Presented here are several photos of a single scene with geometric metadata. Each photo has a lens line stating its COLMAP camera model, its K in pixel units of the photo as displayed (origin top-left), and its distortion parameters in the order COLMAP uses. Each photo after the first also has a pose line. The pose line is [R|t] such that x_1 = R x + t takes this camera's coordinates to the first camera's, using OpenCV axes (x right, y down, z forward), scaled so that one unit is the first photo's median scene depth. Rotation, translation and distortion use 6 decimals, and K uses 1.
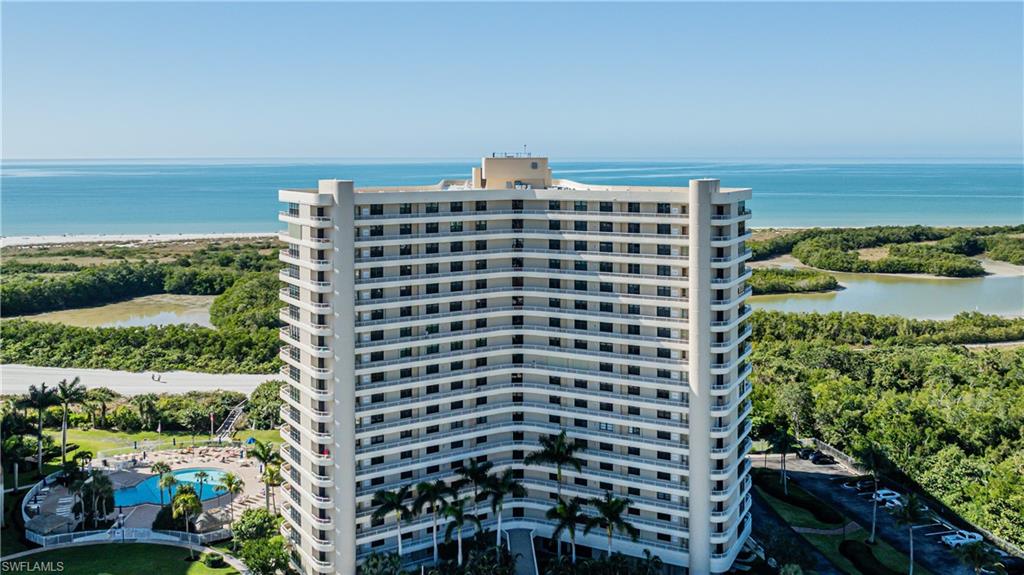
lens RADIAL K [[752.9, 0, 512.0], [0, 752.9, 287.5], [0, 0, 1]] dist [-0.005946, -0.005789]
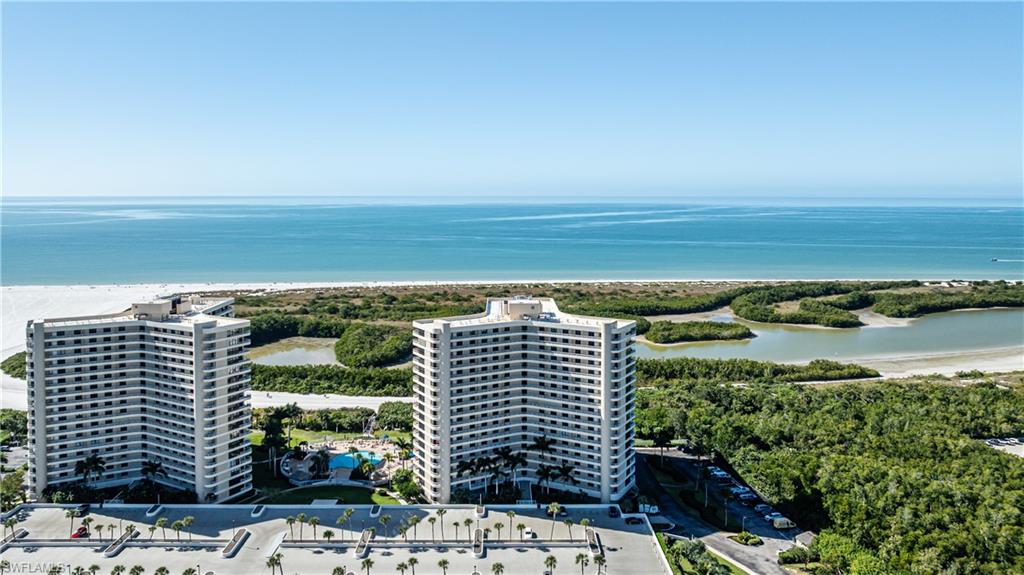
lens RADIAL K [[811.3, 0, 512.0], [0, 811.3, 287.5], [0, 0, 1]] dist [0.000520, 0.001542]
pose [[0.999183, 0.006416, -0.039893, 0.059032], [-0.005353, 0.999629, 0.026704, -0.269973], [0.040050, -0.026468, 0.998847, -1.206885]]
